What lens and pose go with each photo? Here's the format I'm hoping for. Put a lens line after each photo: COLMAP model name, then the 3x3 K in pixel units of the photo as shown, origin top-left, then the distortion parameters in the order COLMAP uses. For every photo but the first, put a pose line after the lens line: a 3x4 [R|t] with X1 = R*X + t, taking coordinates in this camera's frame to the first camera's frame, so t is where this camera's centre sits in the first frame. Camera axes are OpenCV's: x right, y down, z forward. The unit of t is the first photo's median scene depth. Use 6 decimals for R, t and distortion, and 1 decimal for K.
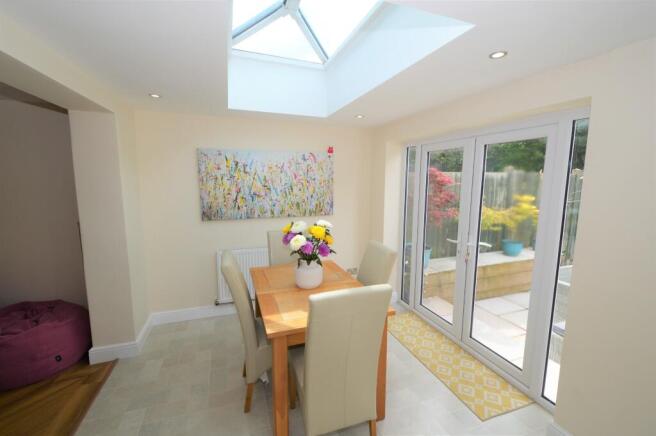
lens RADIAL K [[286.6, 0, 332.0], [0, 286.6, 216.4], [0, 0, 1]] dist [-0.001936, -0.000674]
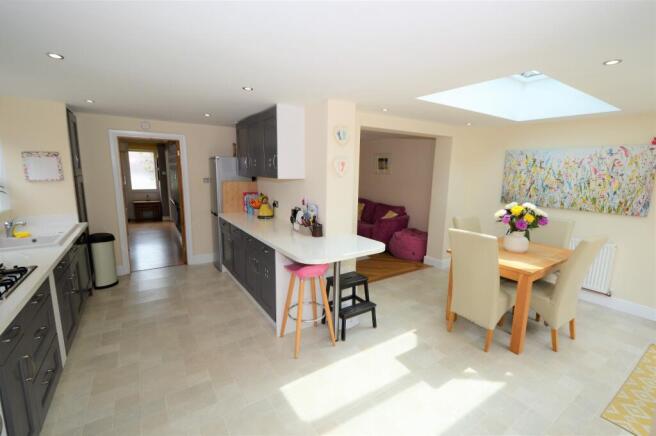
lens RADIAL K [[286.6, 0, 332.0], [0, 286.6, 216.4], [0, 0, 1]] dist [-0.001936, -0.000674]
pose [[0.241739, 0.158202, -0.957358, 0.646682], [-0.142256, 0.981738, 0.126310, 0.020548], [0.959857, 0.105656, 0.259830, -0.133732]]
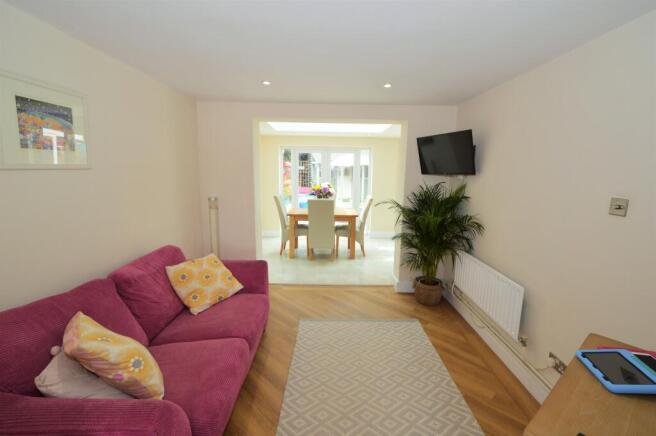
lens RADIAL K [[286.6, 0, 332.0], [0, 286.6, 216.4], [0, 0, 1]] dist [-0.001936, -0.000674]
pose [[0.313688, -0.156367, 0.936562, -1.543560], [0.120917, 0.984895, 0.123937, 0.005564], [-0.941796, 0.074369, 0.327857, 0.103639]]
